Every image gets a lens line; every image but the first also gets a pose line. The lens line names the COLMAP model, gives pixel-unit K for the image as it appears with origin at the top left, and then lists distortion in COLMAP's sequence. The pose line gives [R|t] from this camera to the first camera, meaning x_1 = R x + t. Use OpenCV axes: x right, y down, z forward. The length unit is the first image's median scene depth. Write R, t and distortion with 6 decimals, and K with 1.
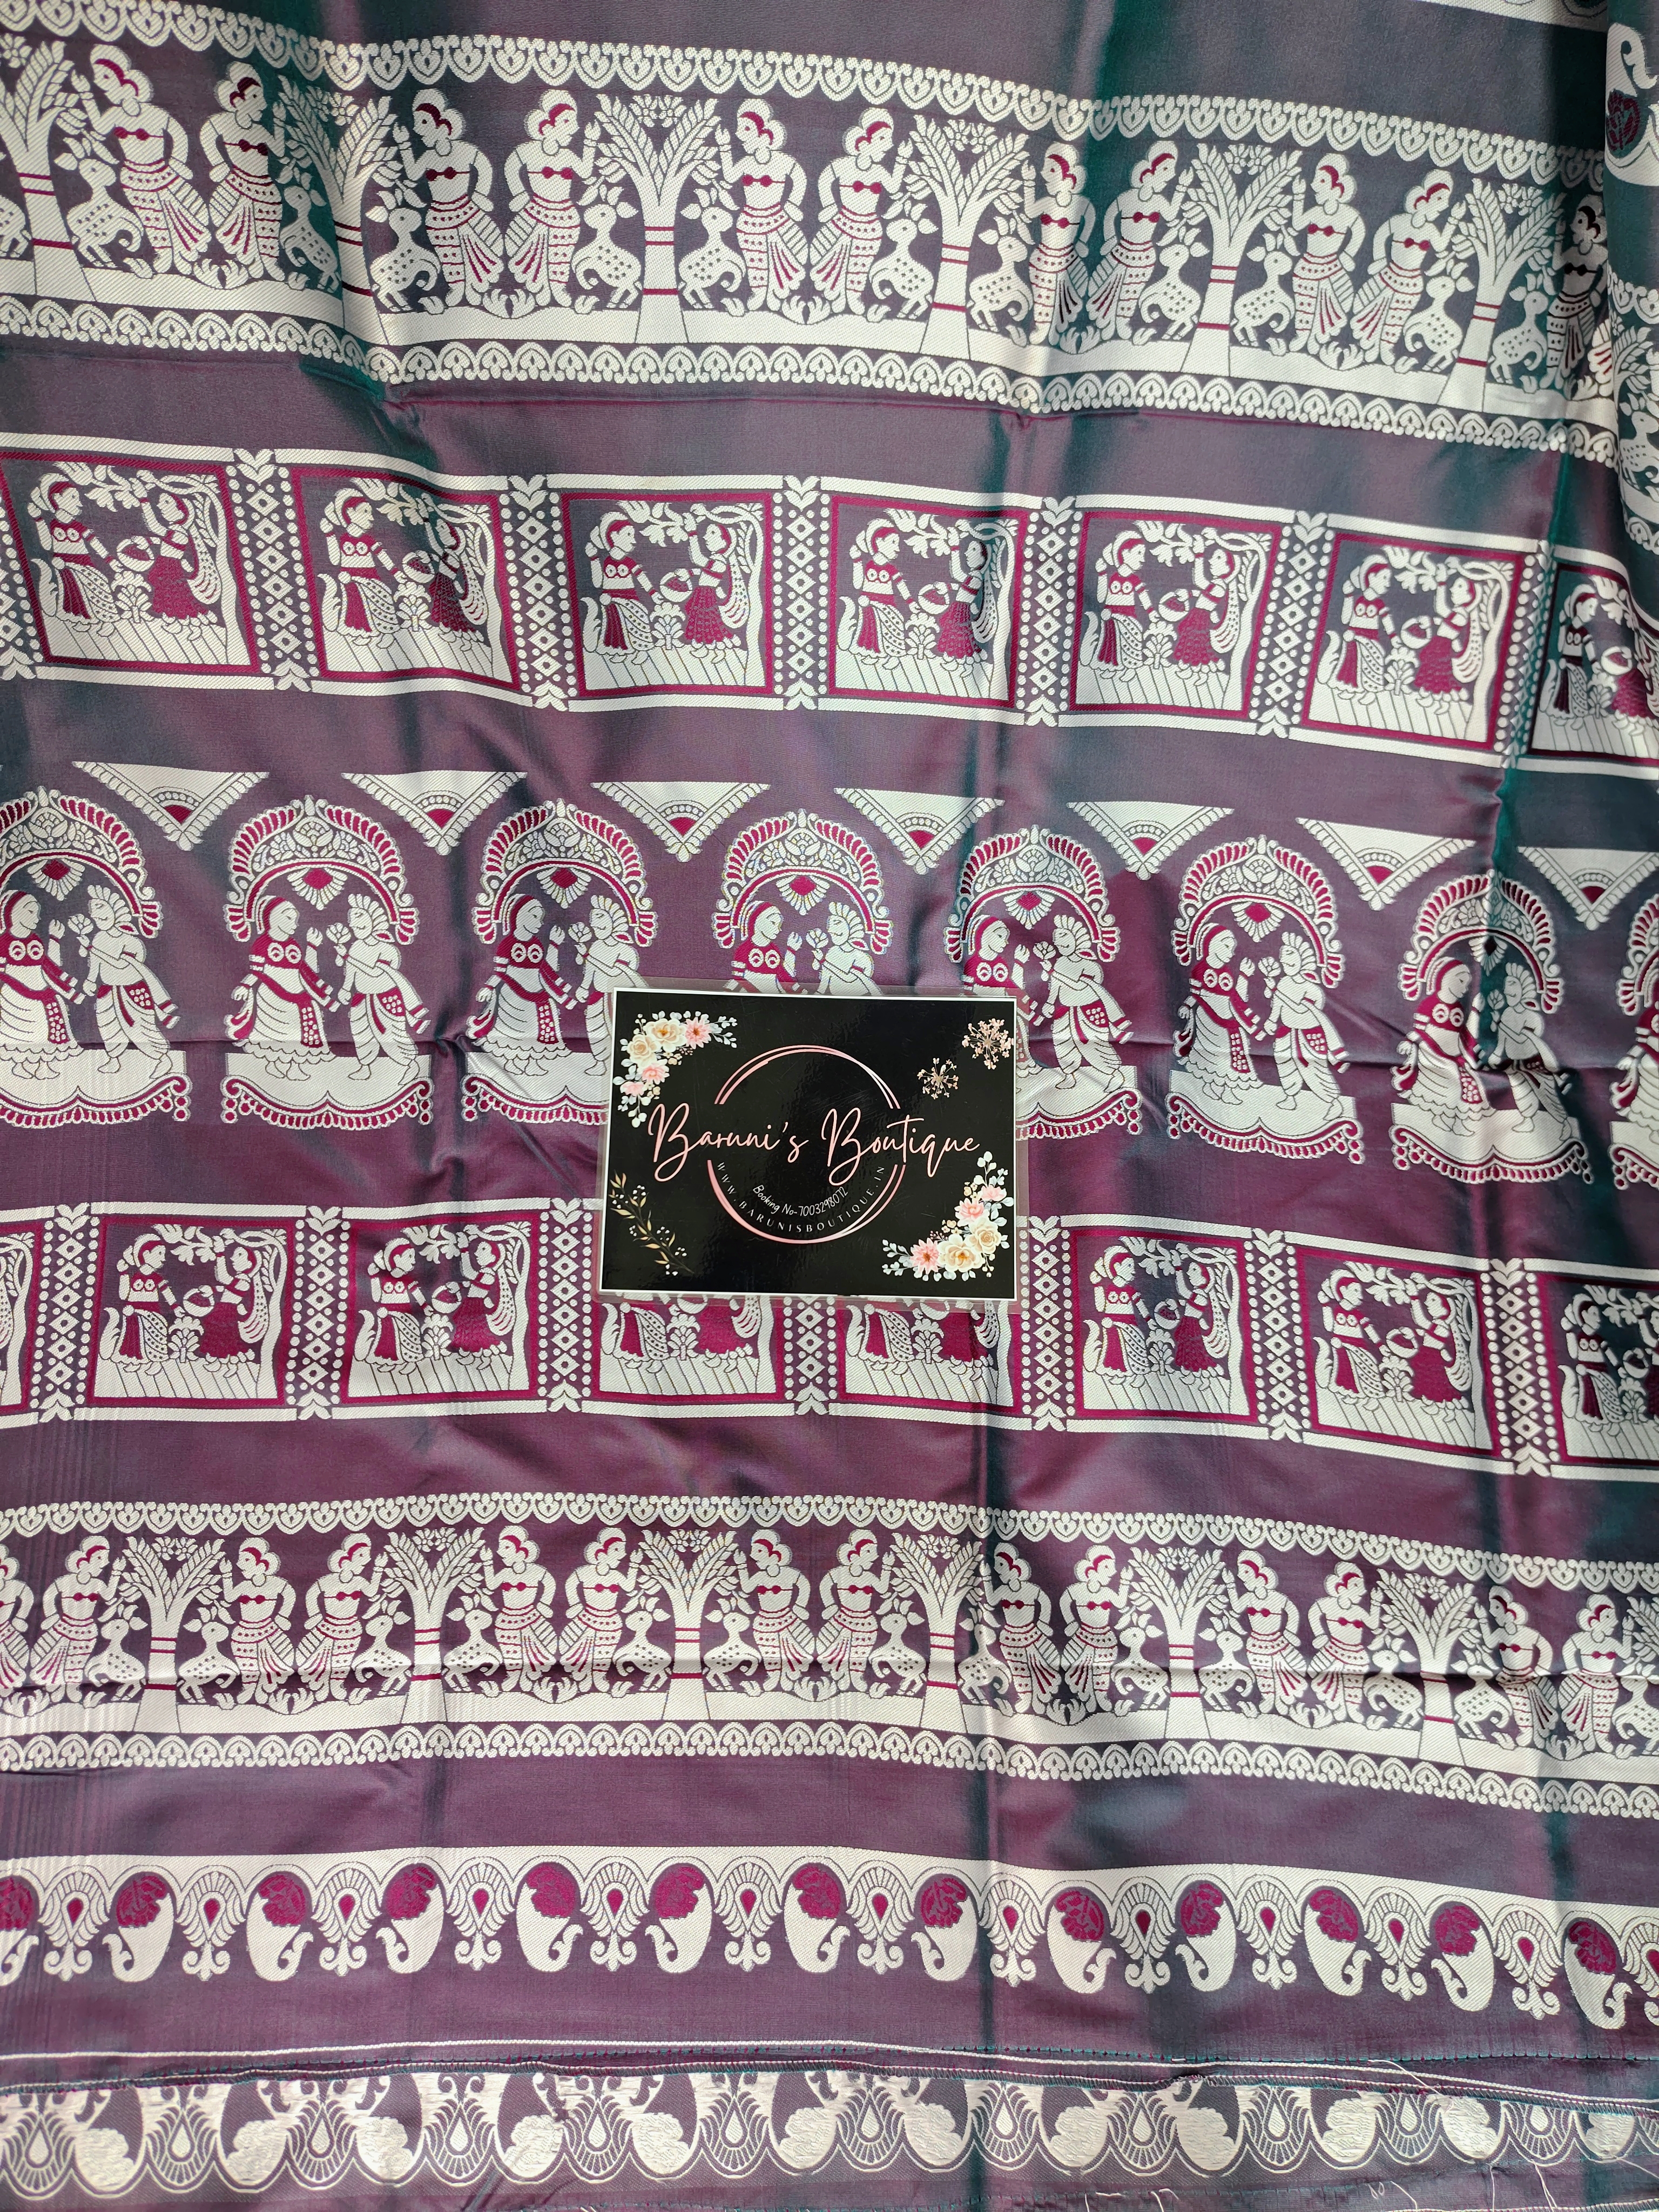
lens RADIAL K [[1536.7, 0, 835.1], [0, 1536.7, 1131.3], [0, 0, 1]] dist [0.064500, -0.098351]
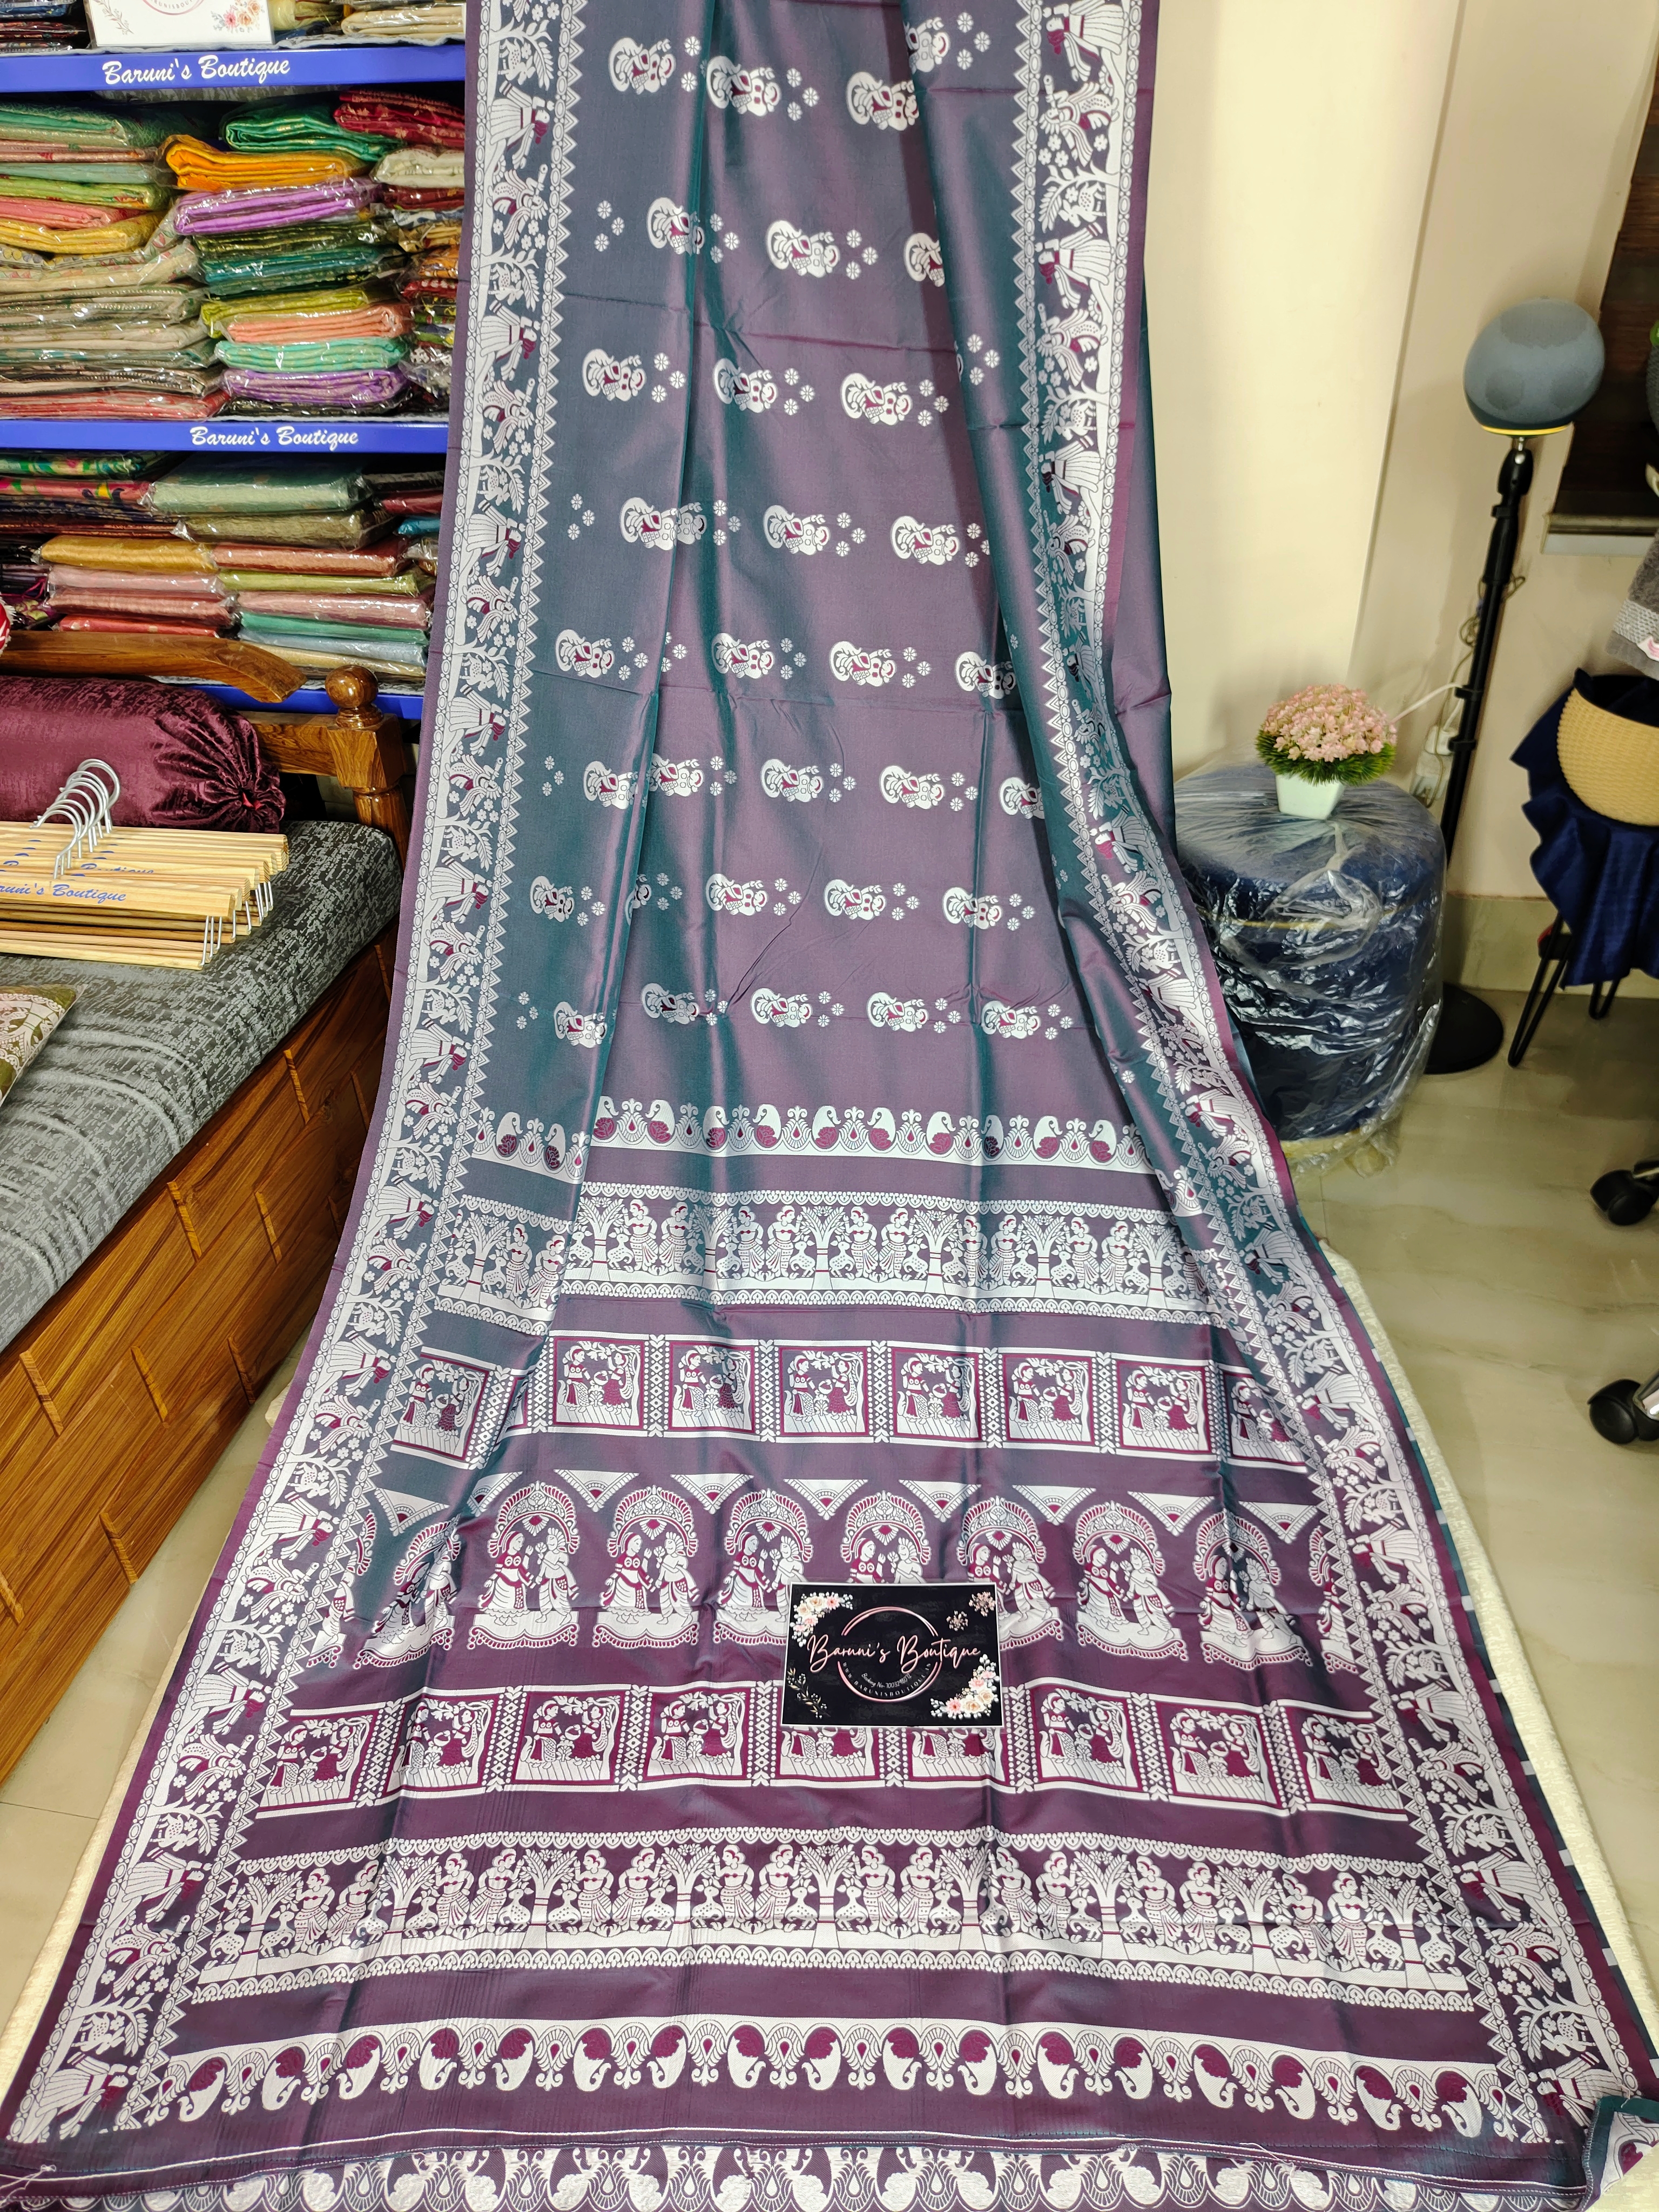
lens RADIAL K [[1532.1, 0, 853.5], [0, 1532.1, 1105.2], [0, 0, 1]] dist [-0.002293, 0.001459]
pose [[0.997719, -0.048830, -0.046606, 0.061798], [0.004627, 0.738287, -0.674471, 0.830949], [0.067343, 0.672717, 0.736829, -0.907268]]
